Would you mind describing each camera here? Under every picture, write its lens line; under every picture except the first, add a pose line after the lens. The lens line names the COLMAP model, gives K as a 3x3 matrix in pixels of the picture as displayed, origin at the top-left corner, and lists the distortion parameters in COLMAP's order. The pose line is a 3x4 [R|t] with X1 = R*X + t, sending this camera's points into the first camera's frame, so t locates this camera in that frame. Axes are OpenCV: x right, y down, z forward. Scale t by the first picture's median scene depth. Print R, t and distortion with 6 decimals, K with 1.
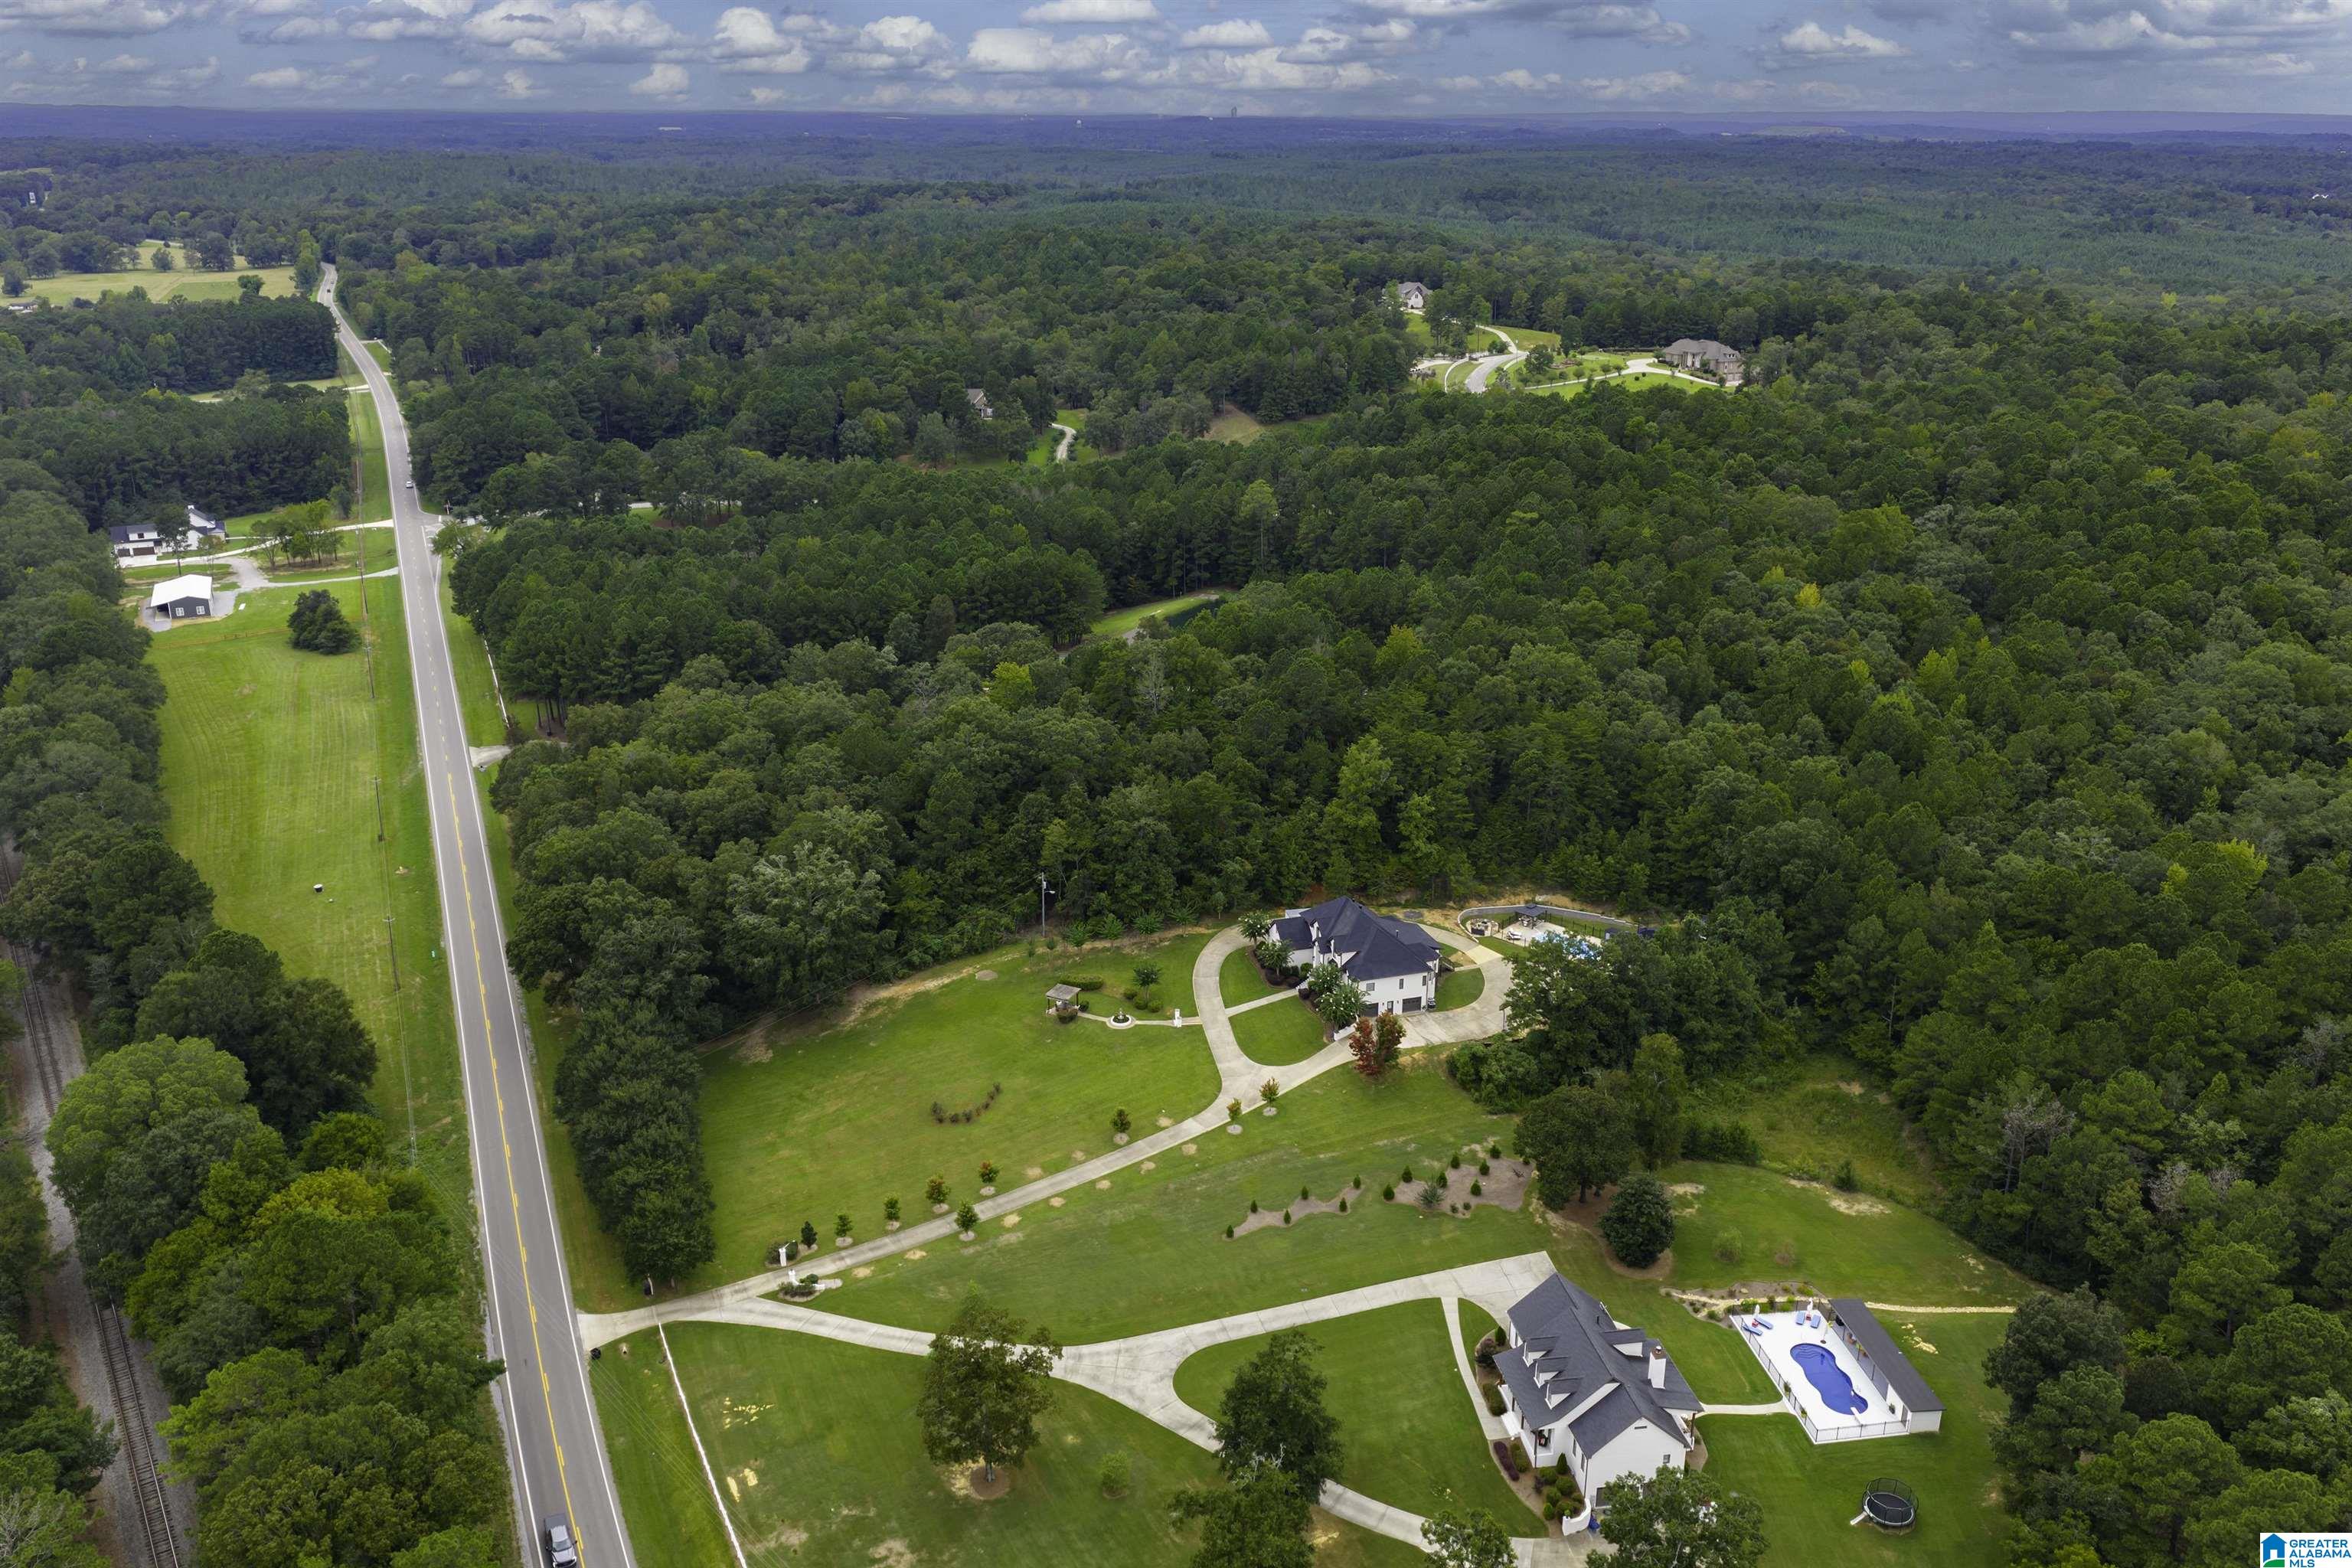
lens RADIAL K [[1946.7, 0, 1170.6], [0, 1946.7, 773.0], [0, 0, 1]] dist [0.020641, -0.046260]
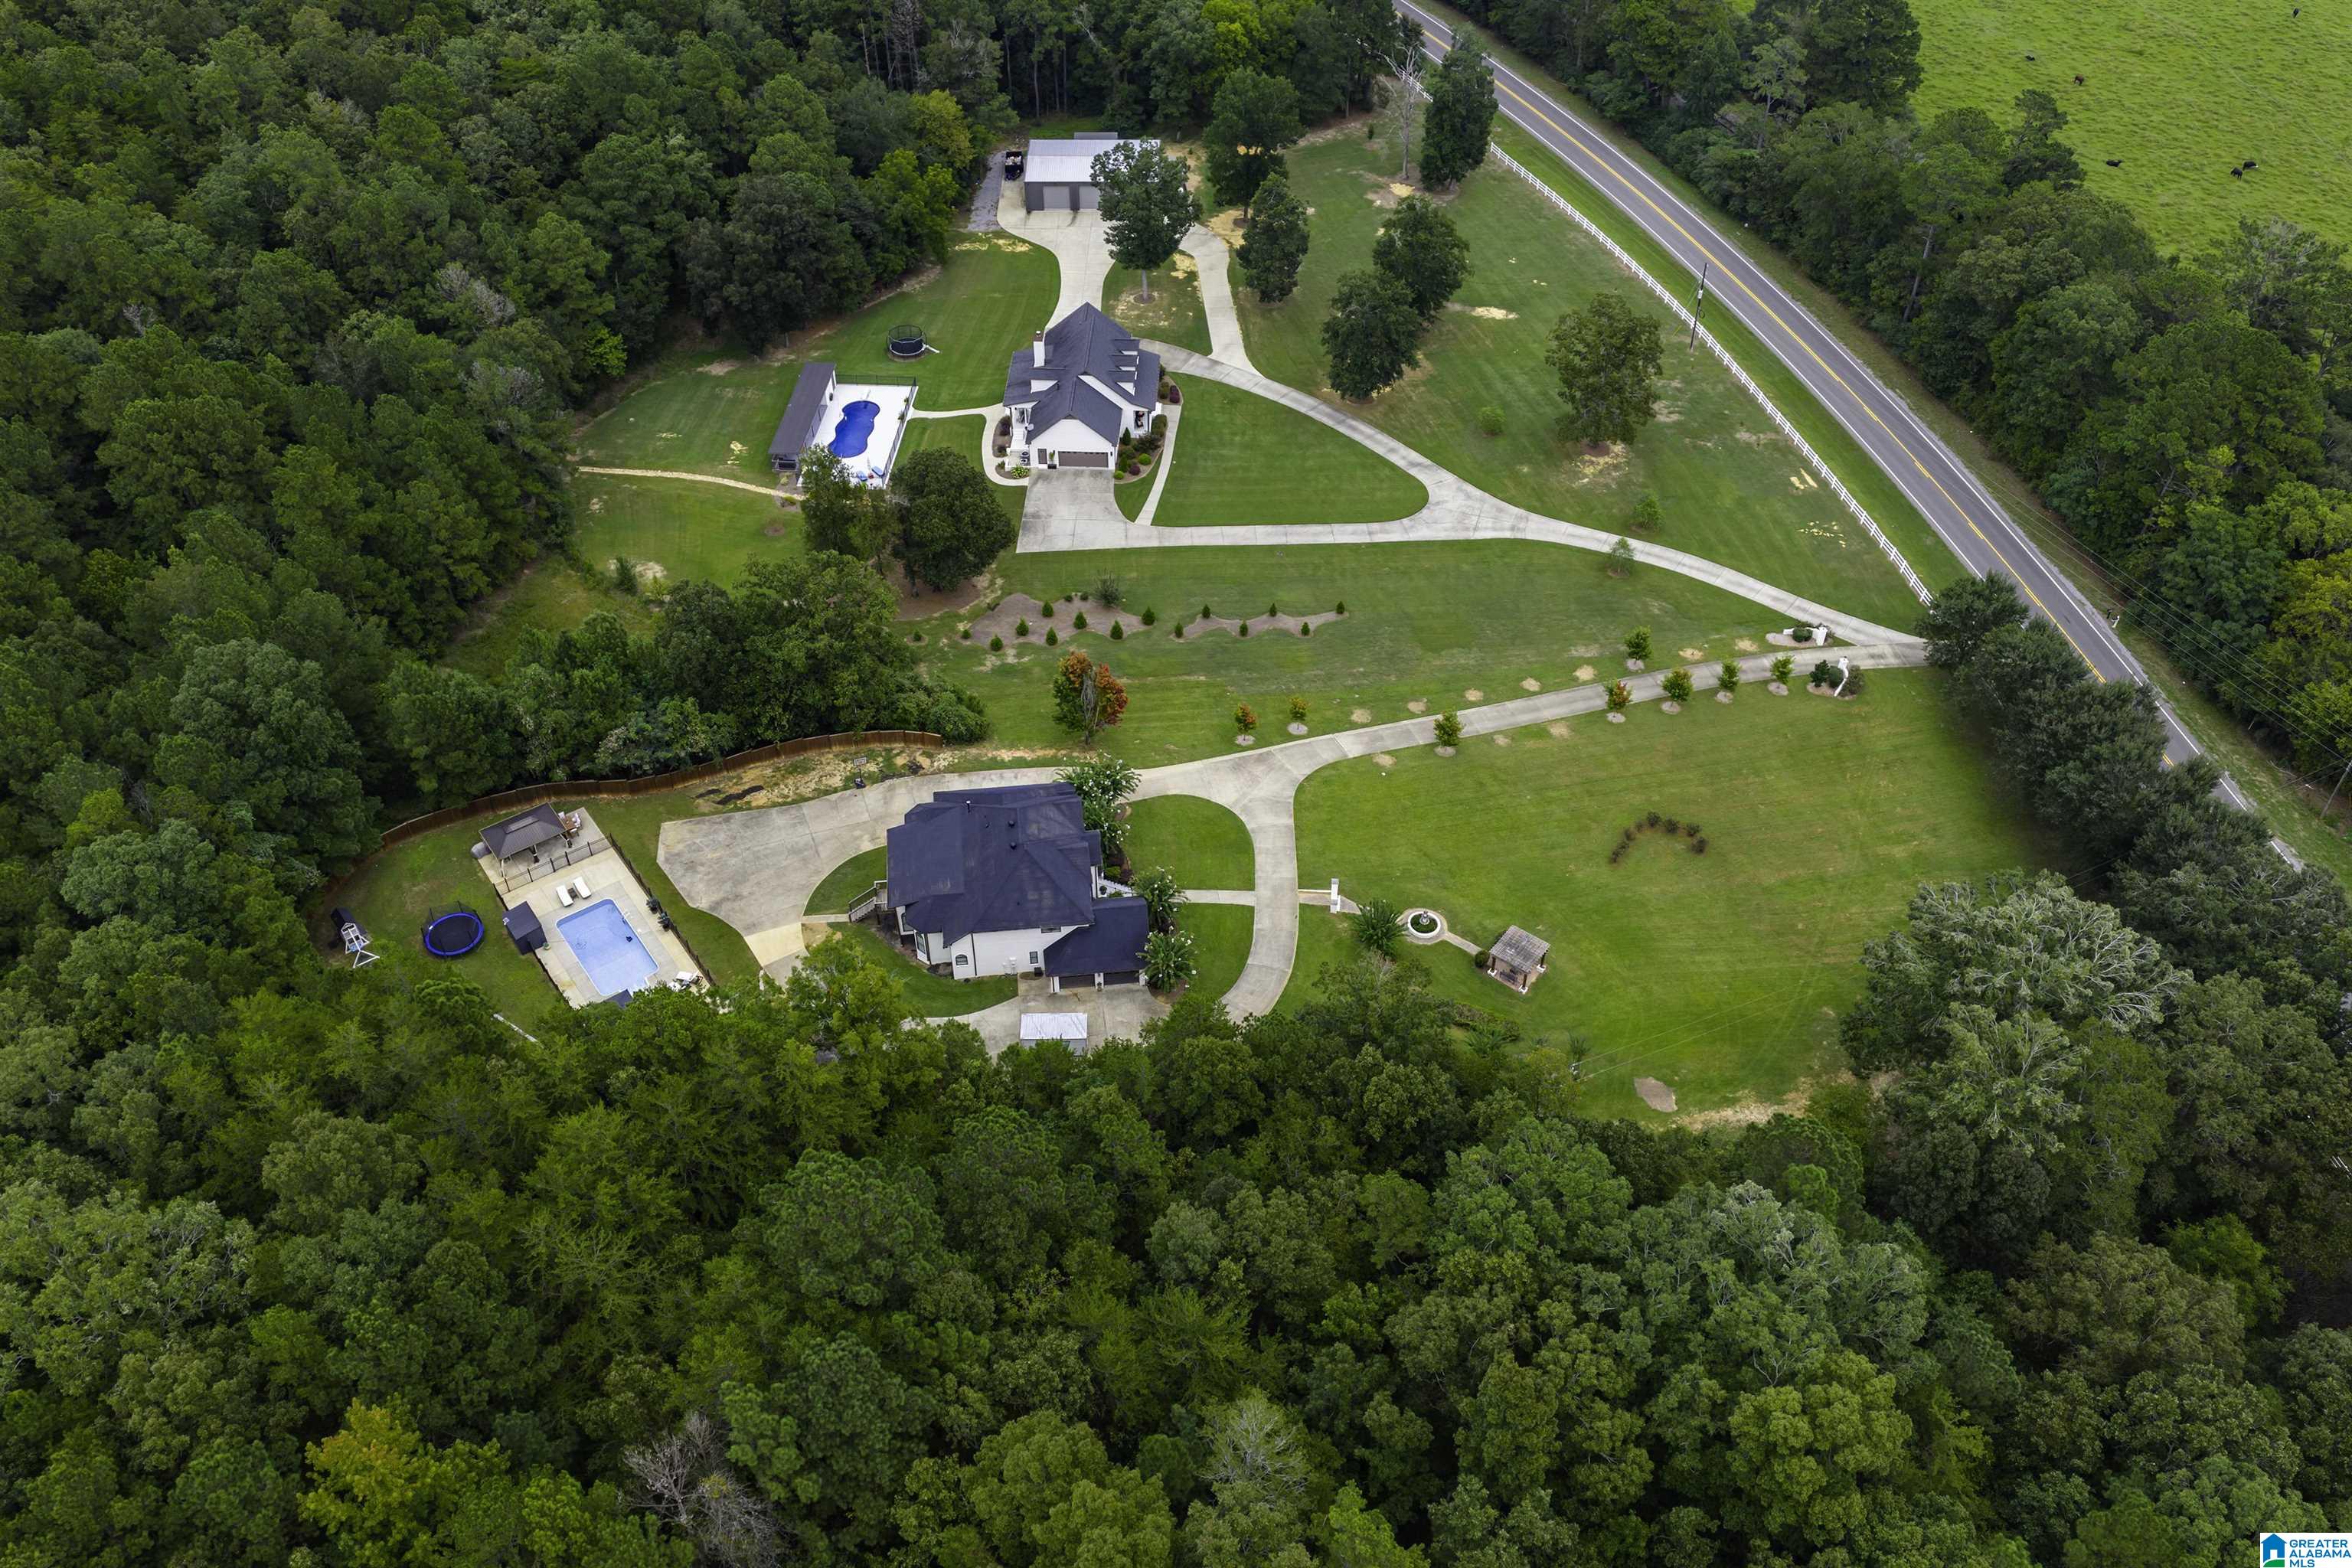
lens RADIAL K [[1946.7, 0, 1175.3], [0, 1946.7, 776.3], [0, 0, 1]] dist [0.020641, -0.046260]
pose [[-0.978691, -0.142257, 0.148077, -0.036757], [0.066550, 0.462462, 0.884138, -0.497410], [-0.194255, 0.875153, -0.443140, 1.387875]]
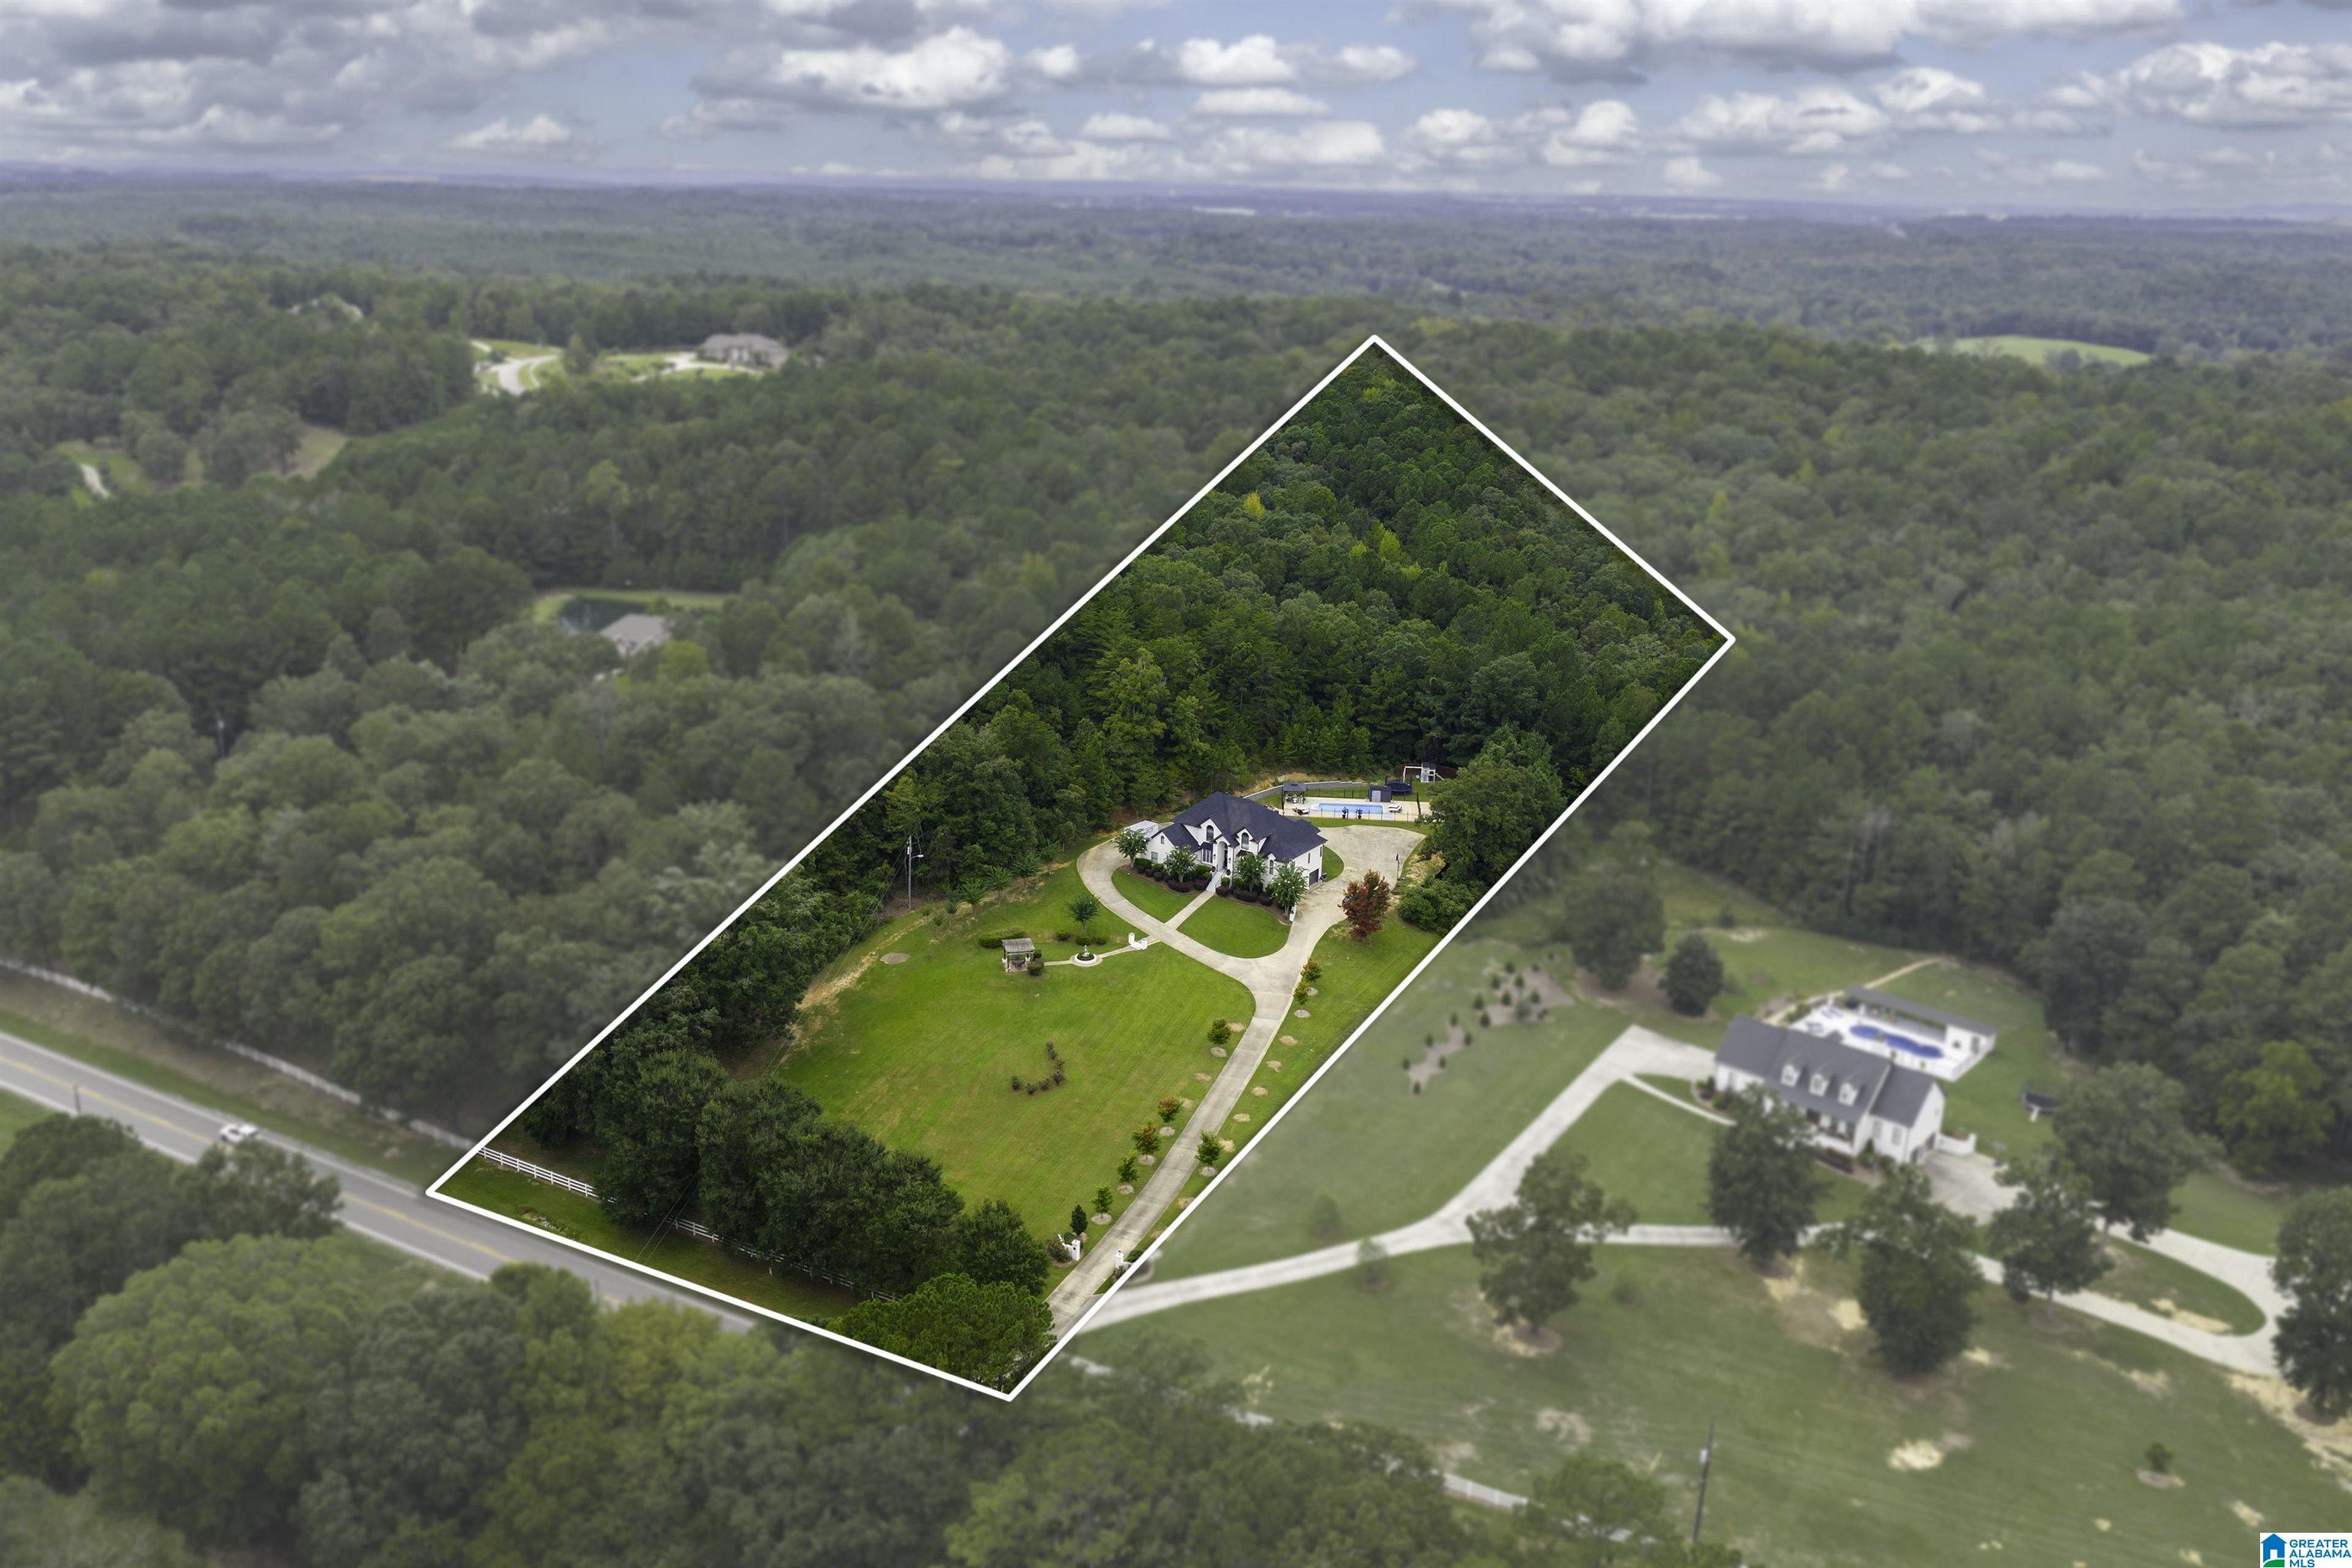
lens RADIAL K [[1946.7, 0, 1176.3], [0, 1946.7, 790.1], [0, 0, 1]] dist [0.020641, -0.046260]
pose [[0.774970, -0.175921, 0.607021, -0.607729], [0.186693, 0.981338, 0.046054, 0.013972], [-0.603794, 0.077636, 0.793351, 0.248063]]
